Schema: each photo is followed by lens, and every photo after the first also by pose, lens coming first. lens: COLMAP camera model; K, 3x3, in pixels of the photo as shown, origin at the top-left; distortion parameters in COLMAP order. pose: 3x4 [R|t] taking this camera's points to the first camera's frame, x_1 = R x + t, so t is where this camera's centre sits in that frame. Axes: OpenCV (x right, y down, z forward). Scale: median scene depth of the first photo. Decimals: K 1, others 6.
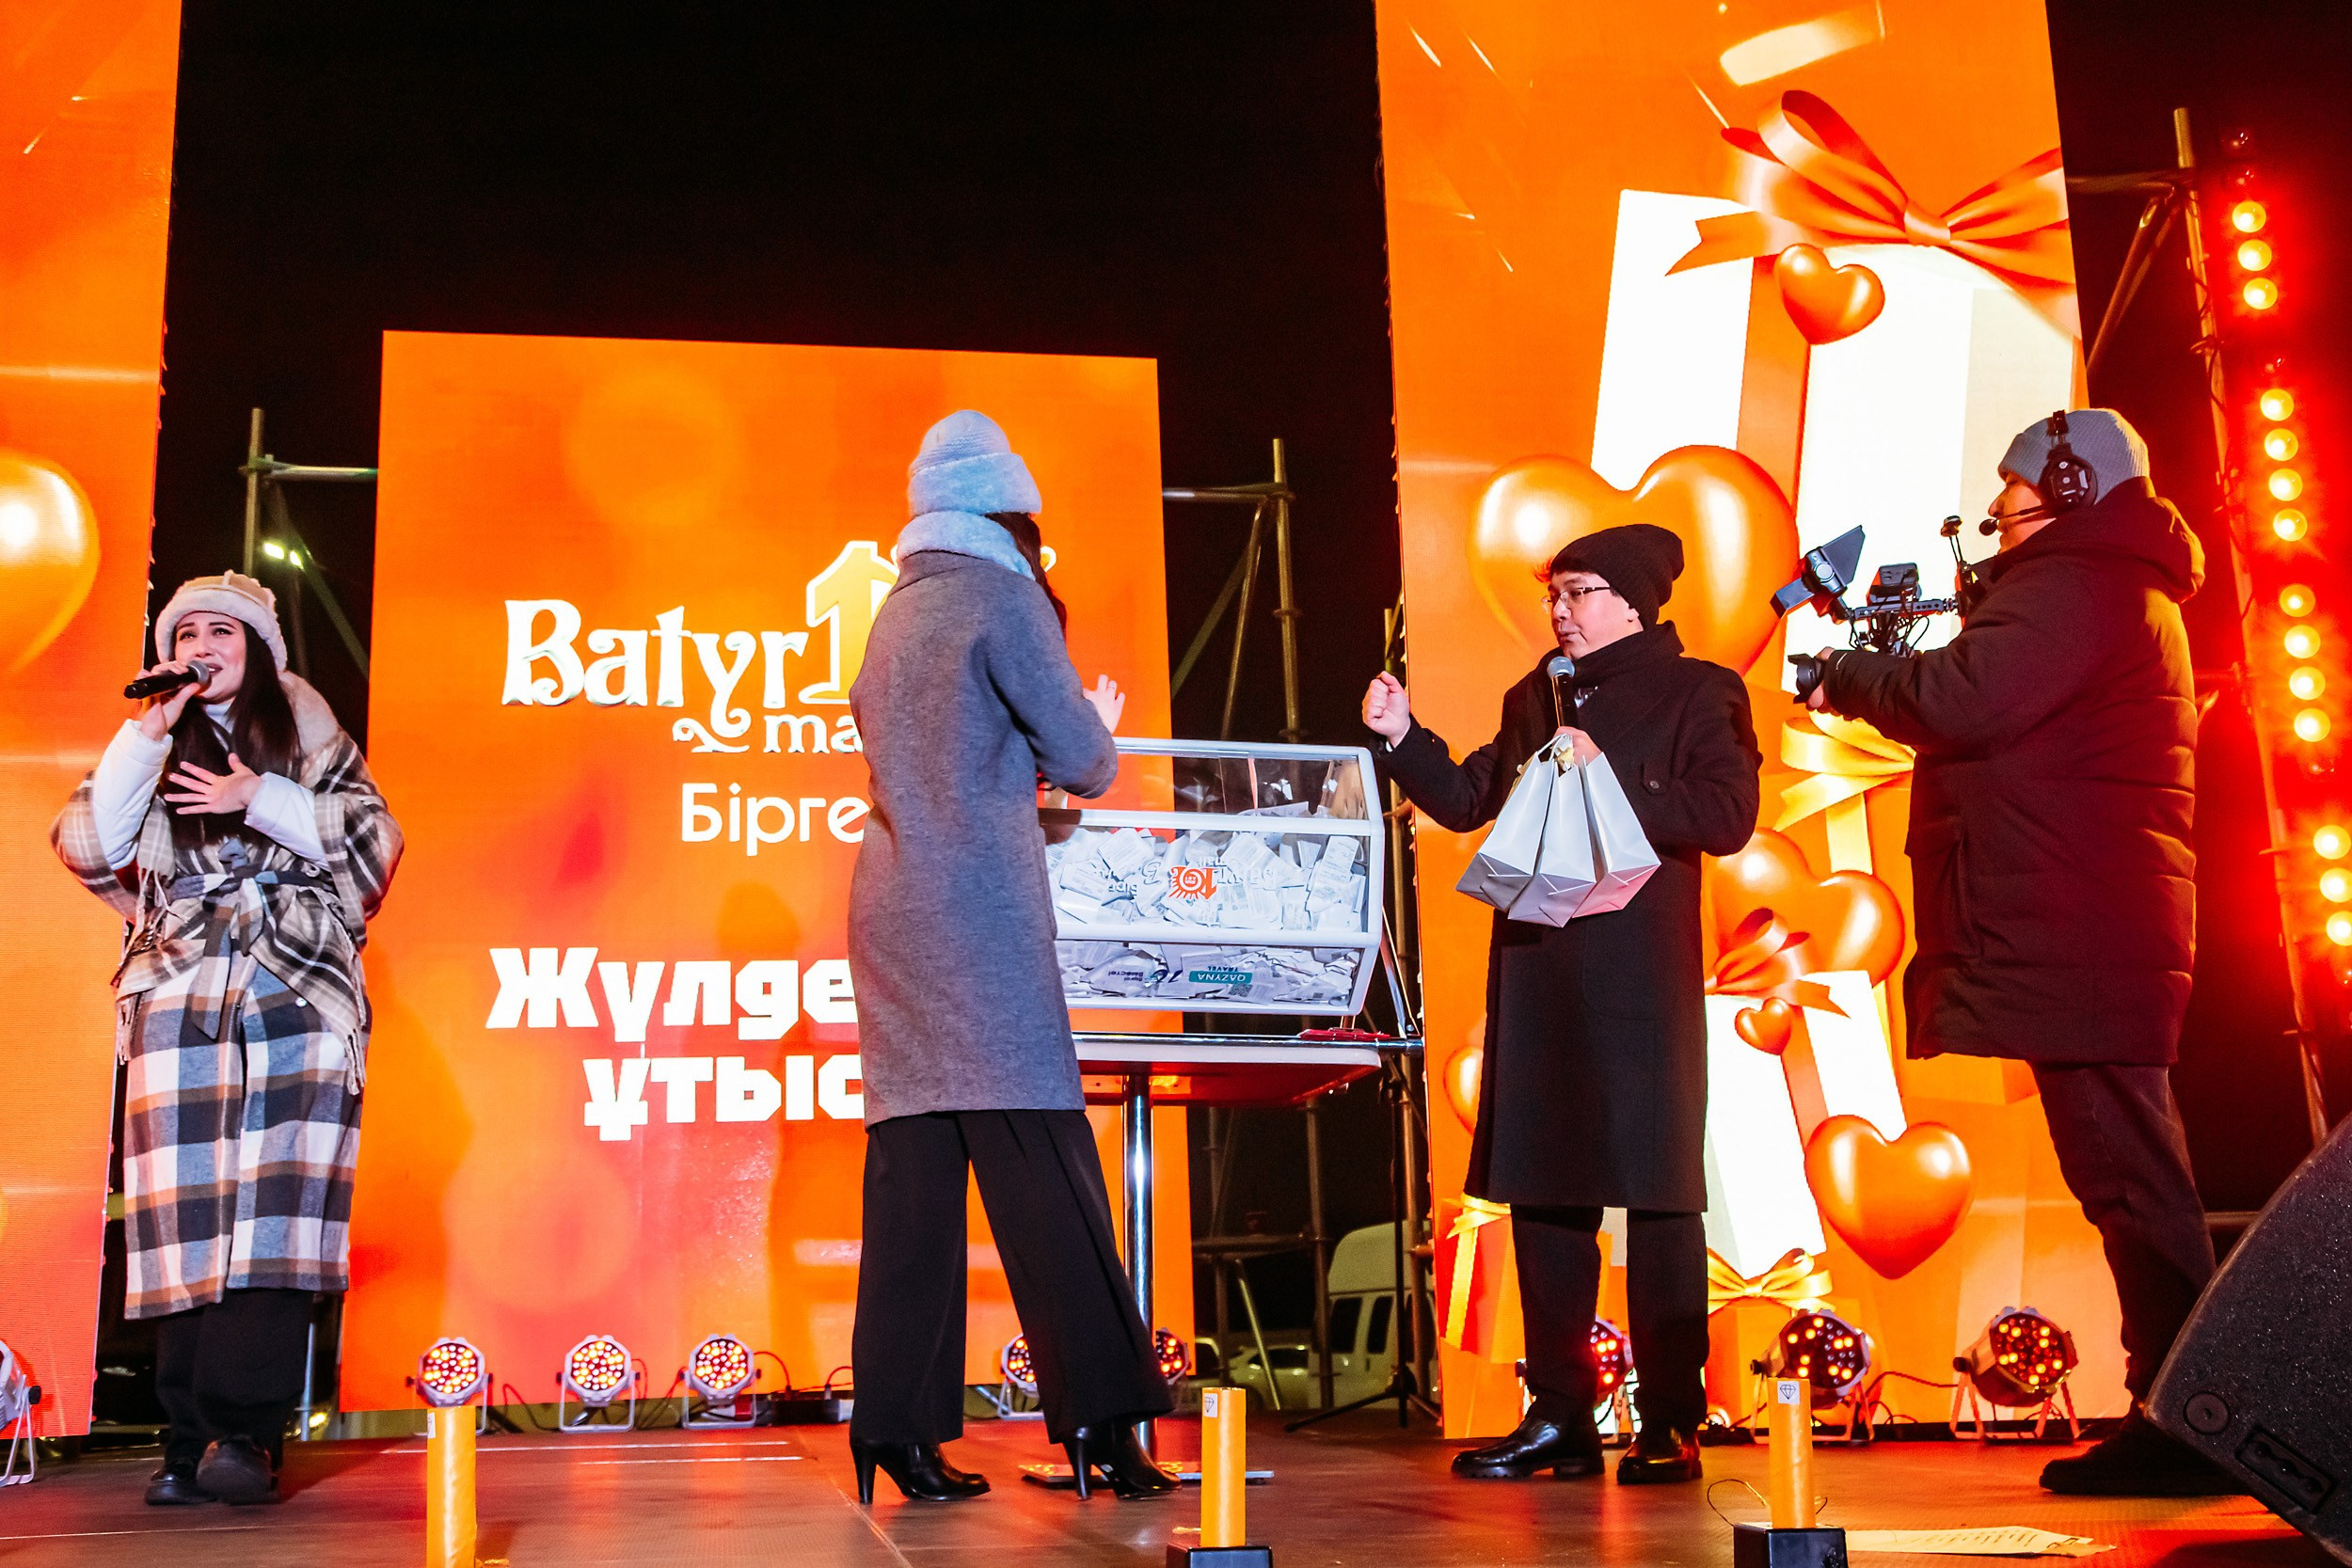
lens RADIAL K [[2427.5, 0, 1166.2], [0, 2427.5, 774.7], [0, 0, 1]] dist [0.003752, 0.105069]
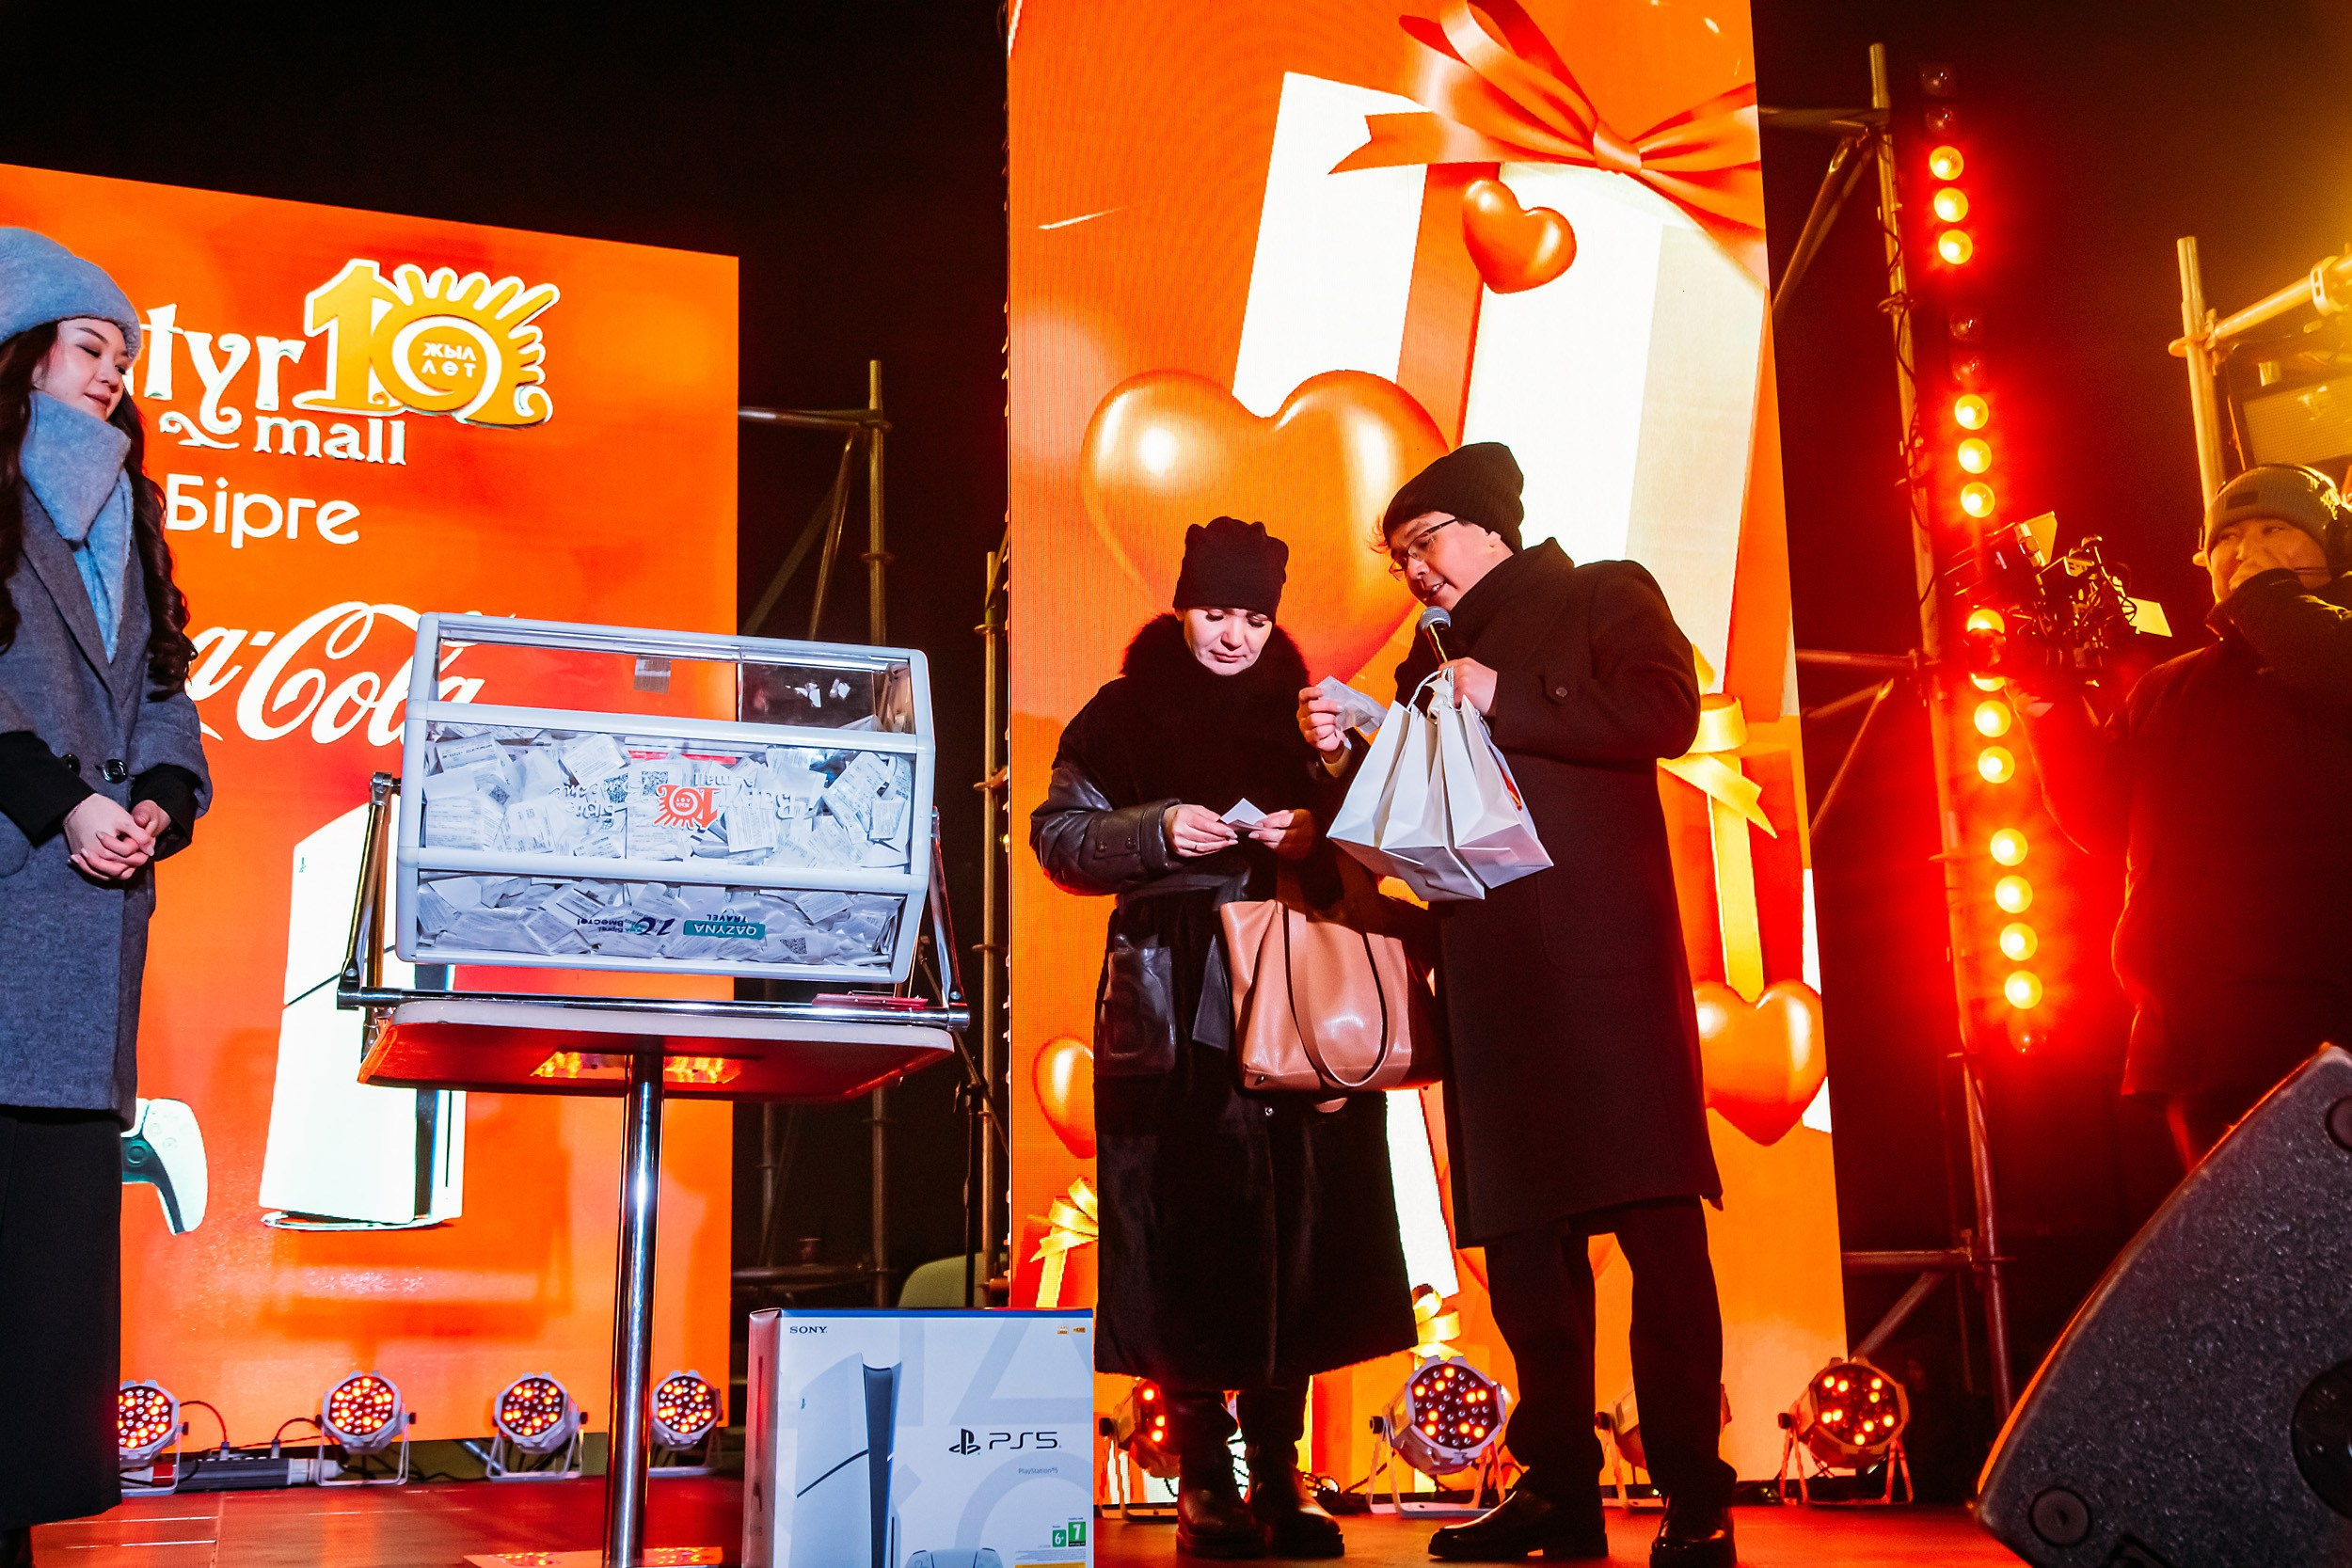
lens RADIAL K [[2533.2, 0, 1173.3], [0, 2533.2, 779.8], [0, 0, 1]] dist [0.022109, 0.144761]
pose [[0.985381, 0.045374, 0.164212, 0.009779], [-0.044816, 0.998970, -0.007105, 0.018103], [-0.164365, -0.000358, 0.986400, 0.088856]]
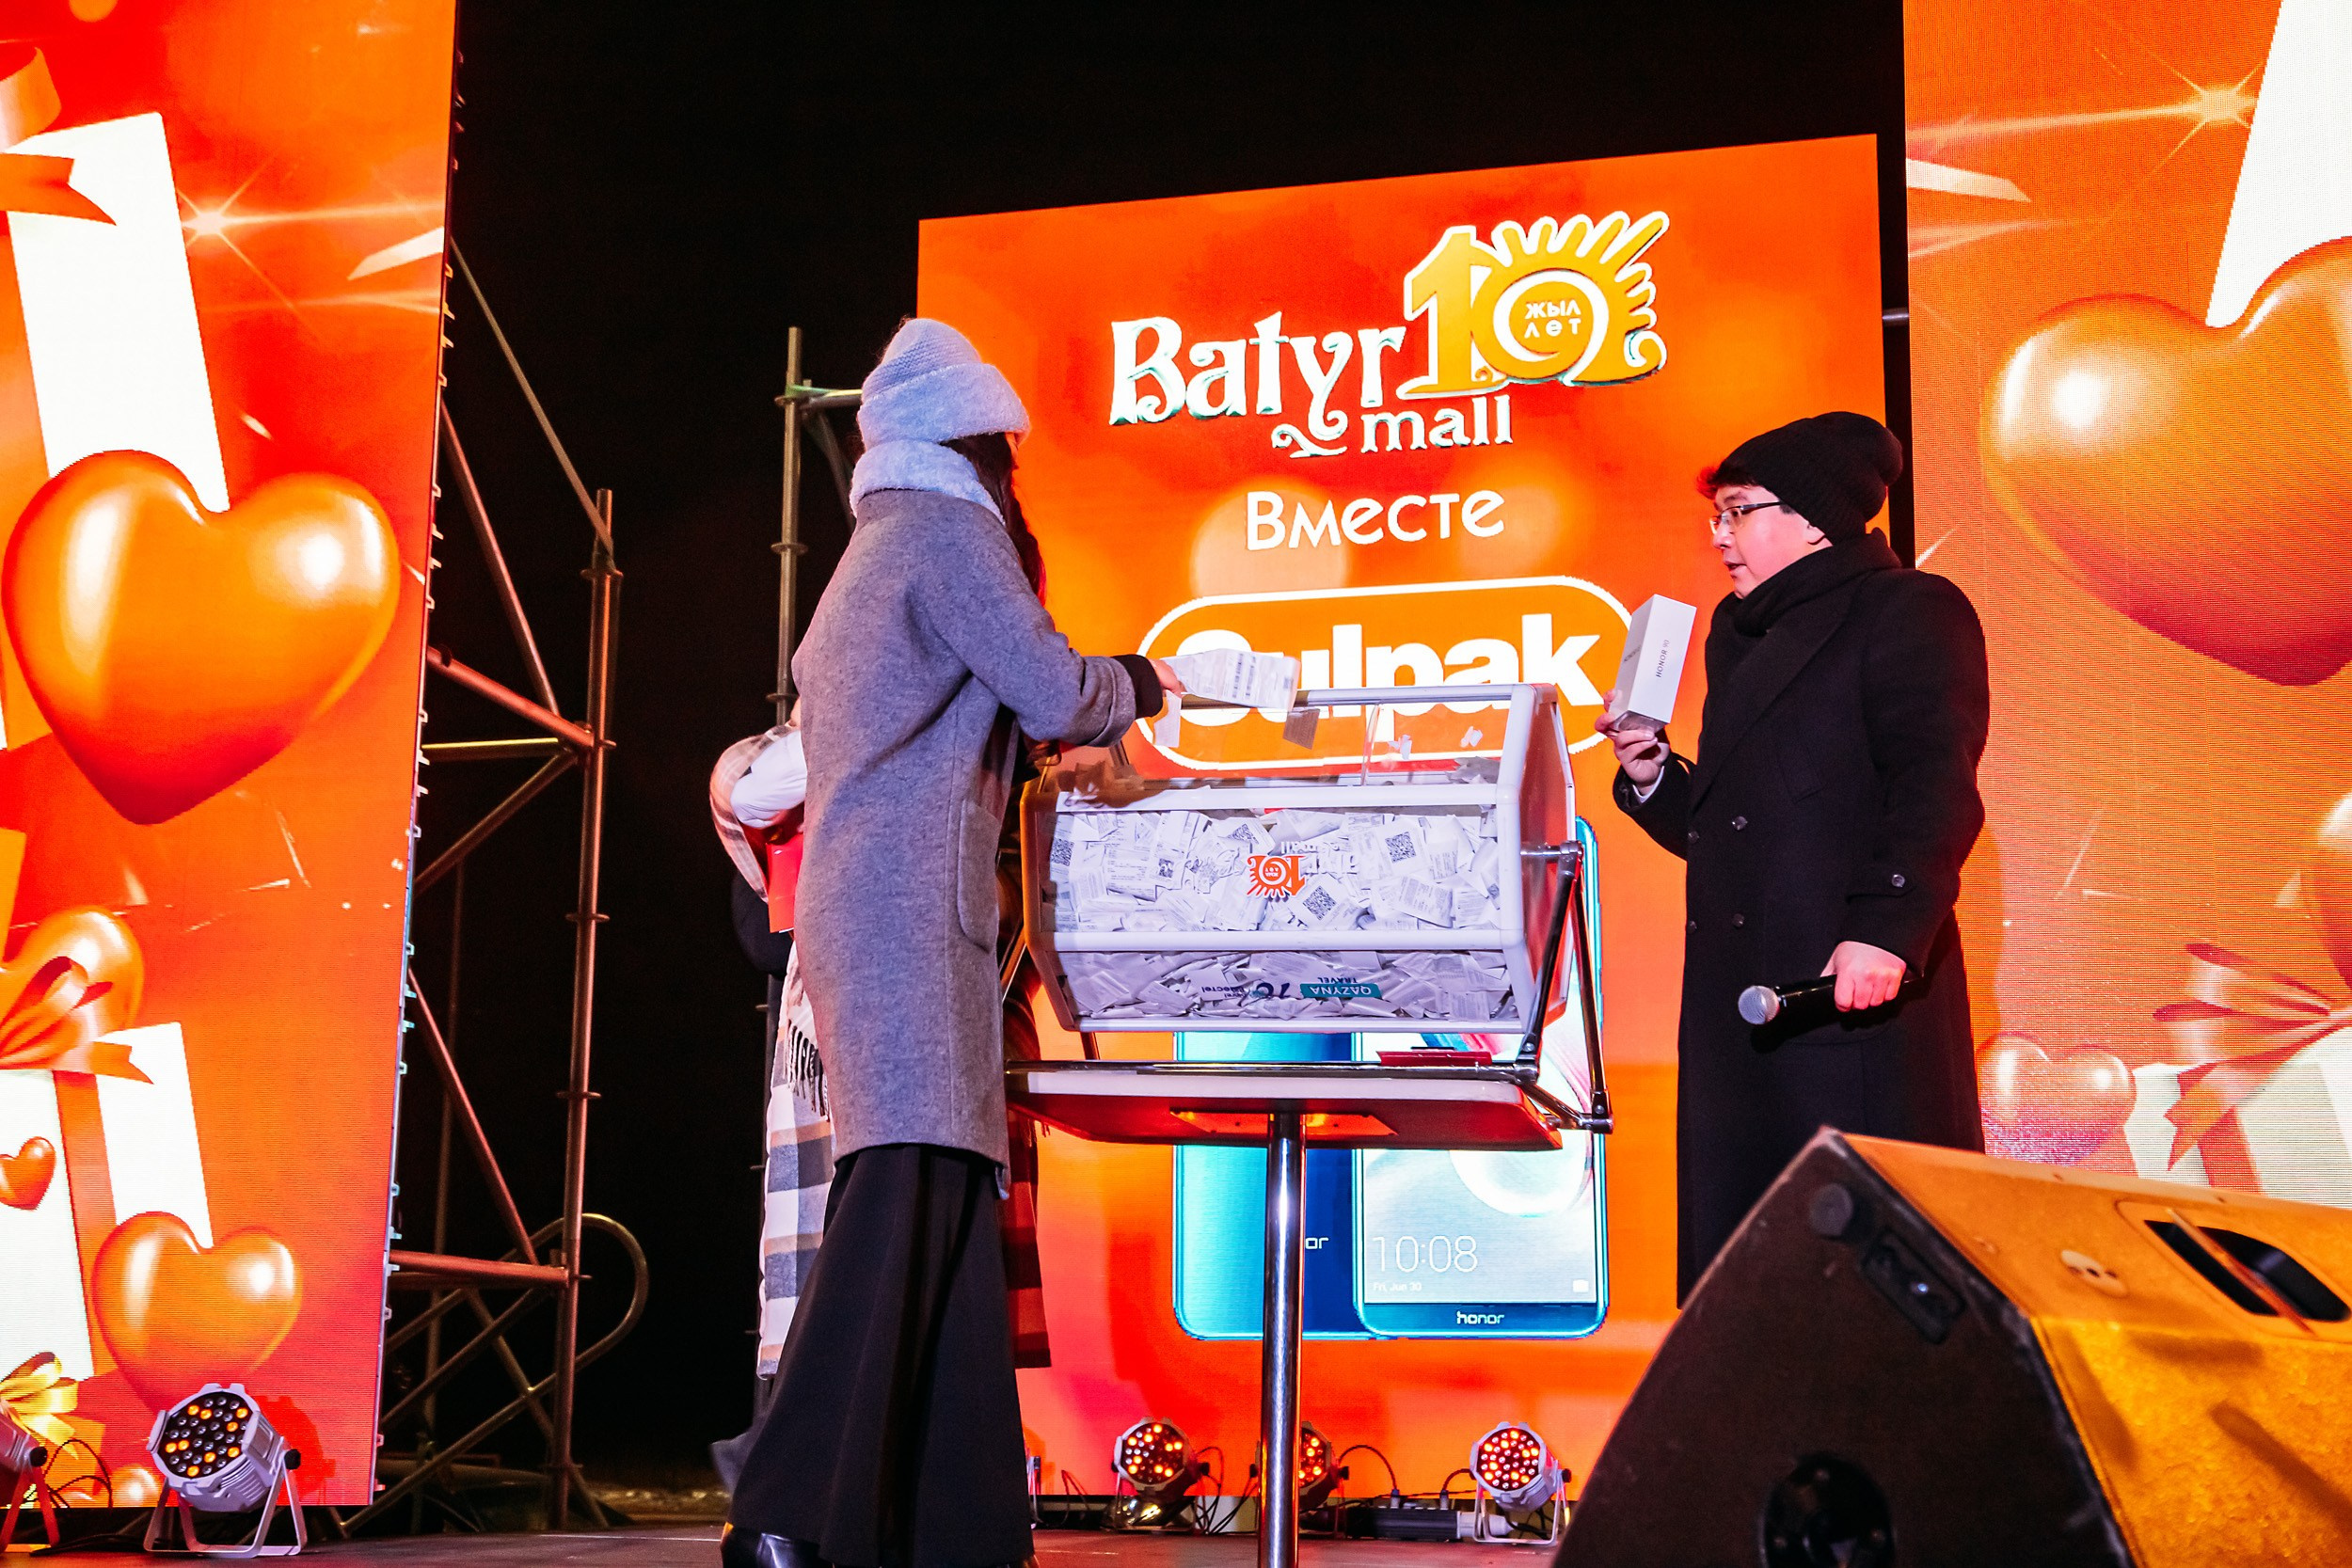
lens RADIAL K [[3141.6, 0, 1186.7], [0, 3141.6, 786.5], [0, 0, 1]] dist [0.138353, 0.083587]
pose [[0.919281, -0.040124, -0.391552, 0.205156], [0.051222, 0.998526, 0.017935, -0.001563], [0.390256, -0.036544, 0.919981, 0.025467]]
